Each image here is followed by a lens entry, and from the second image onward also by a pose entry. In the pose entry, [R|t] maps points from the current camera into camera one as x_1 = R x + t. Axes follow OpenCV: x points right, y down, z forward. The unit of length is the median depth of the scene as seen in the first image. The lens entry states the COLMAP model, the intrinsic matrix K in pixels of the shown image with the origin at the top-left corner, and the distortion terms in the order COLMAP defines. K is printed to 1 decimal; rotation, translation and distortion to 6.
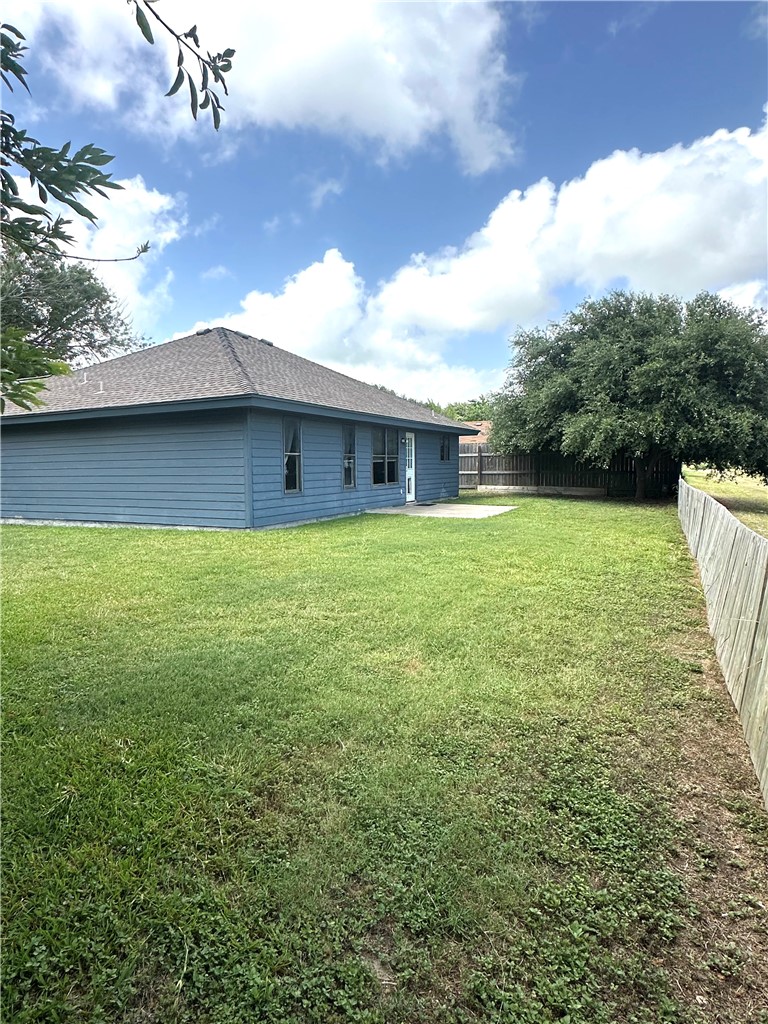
lens RADIAL K [[573.5, 0, 378.1], [0, 573.5, 507.0], [0, 0, 1]] dist [-0.000846, -0.000061]
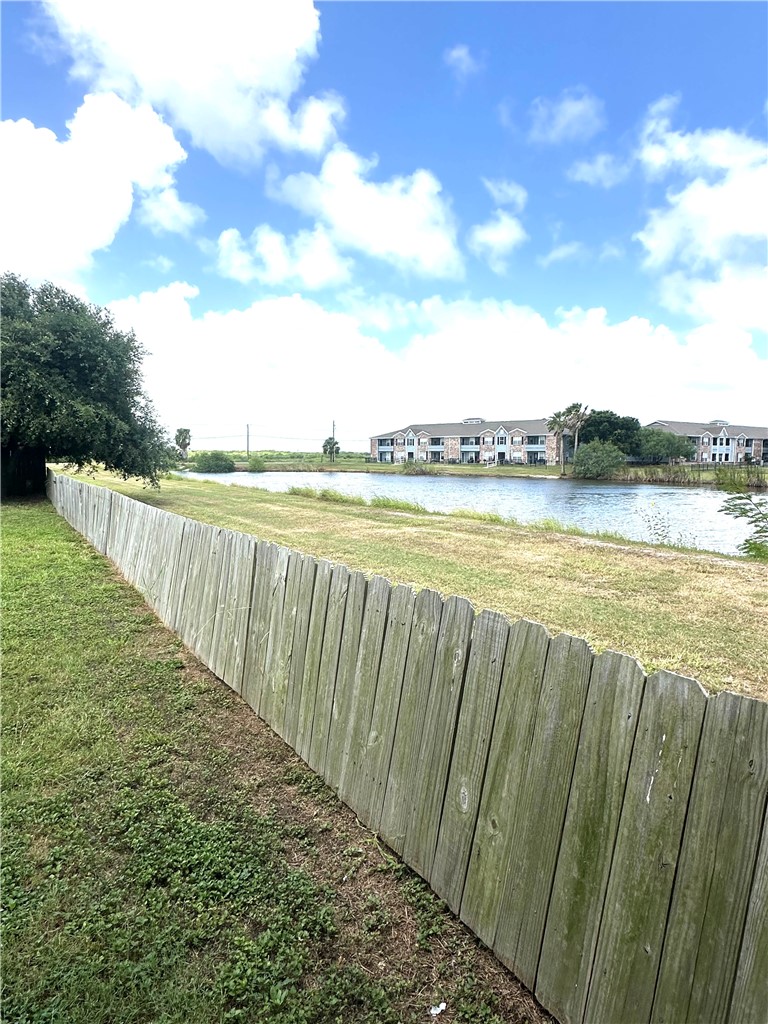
lens RADIAL K [[588.9, 0, 384.0], [0, 588.9, 512.0], [0, 0, 1]] dist [-0.000759, 0.000268]
pose [[0.500046, -0.062779, 0.863721, -0.172890], [0.047430, 0.997857, 0.045069, -0.015188], [-0.864699, 0.018430, 0.501952, 0.231387]]
